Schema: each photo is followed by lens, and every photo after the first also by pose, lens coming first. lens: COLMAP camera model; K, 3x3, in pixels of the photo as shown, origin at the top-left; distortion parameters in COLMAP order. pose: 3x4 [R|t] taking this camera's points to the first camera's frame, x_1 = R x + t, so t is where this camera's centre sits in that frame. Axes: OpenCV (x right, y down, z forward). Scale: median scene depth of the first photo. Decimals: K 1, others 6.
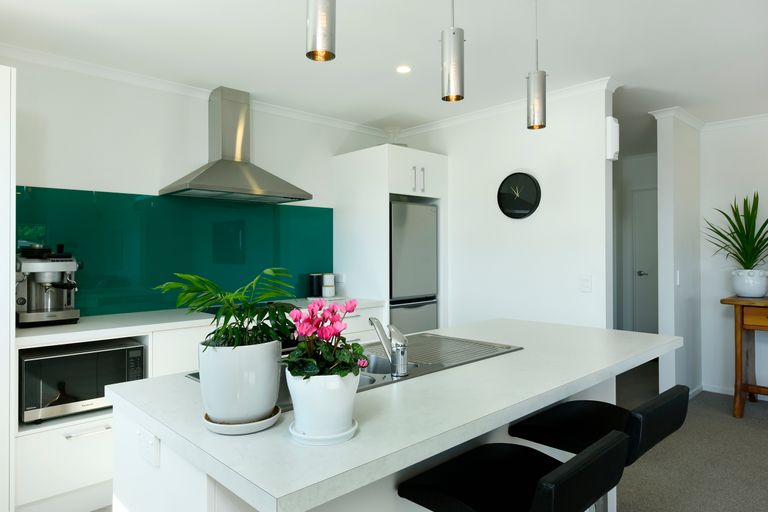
lens RADIAL K [[520.5, 0, 384.0], [0, 520.5, 256.0], [0, 0, 1]] dist [-0.001431, -0.001814]
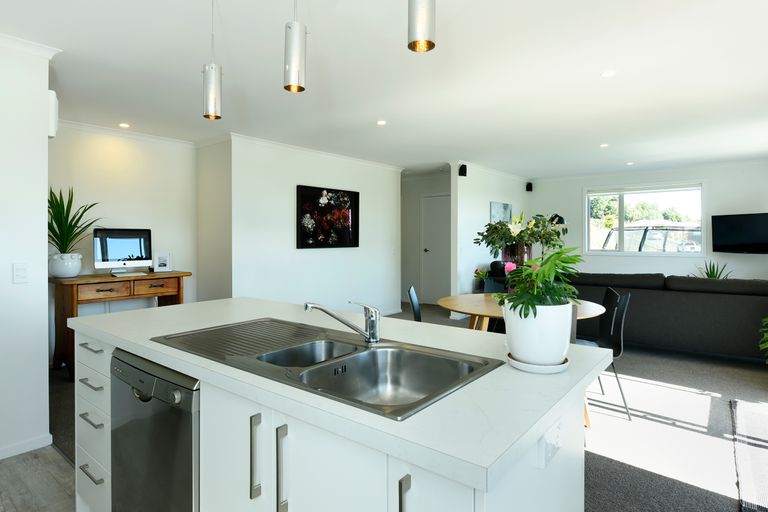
lens RADIAL K [[435.5, 0, 383.5], [0, 435.5, 239.0], [0, 0, 1]] dist [-0.000056, -0.000019]
pose [[-0.157259, 0.003733, 0.987550, -0.567421], [0.002735, 0.999991, -0.003345, -0.001819], [-0.987554, 0.002175, -0.157267, 0.711736]]
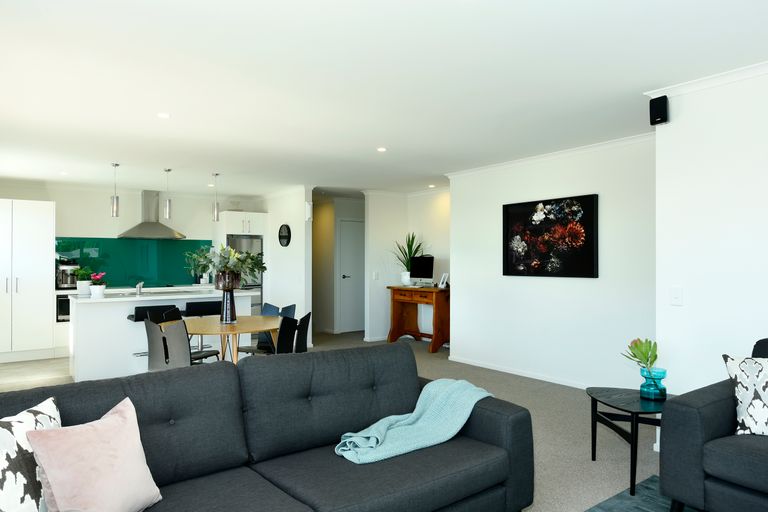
lens RADIAL K [[520.5, 0, 384.0], [0, 520.5, 256.0], [0, 0, 1]] dist [-0.001431, -0.001814]
pose [[0.992920, 0.004768, -0.118686, 1.072179], [-0.005692, 0.999956, -0.007446, -0.023932], [0.118645, 0.008069, 0.992904, -1.232129]]
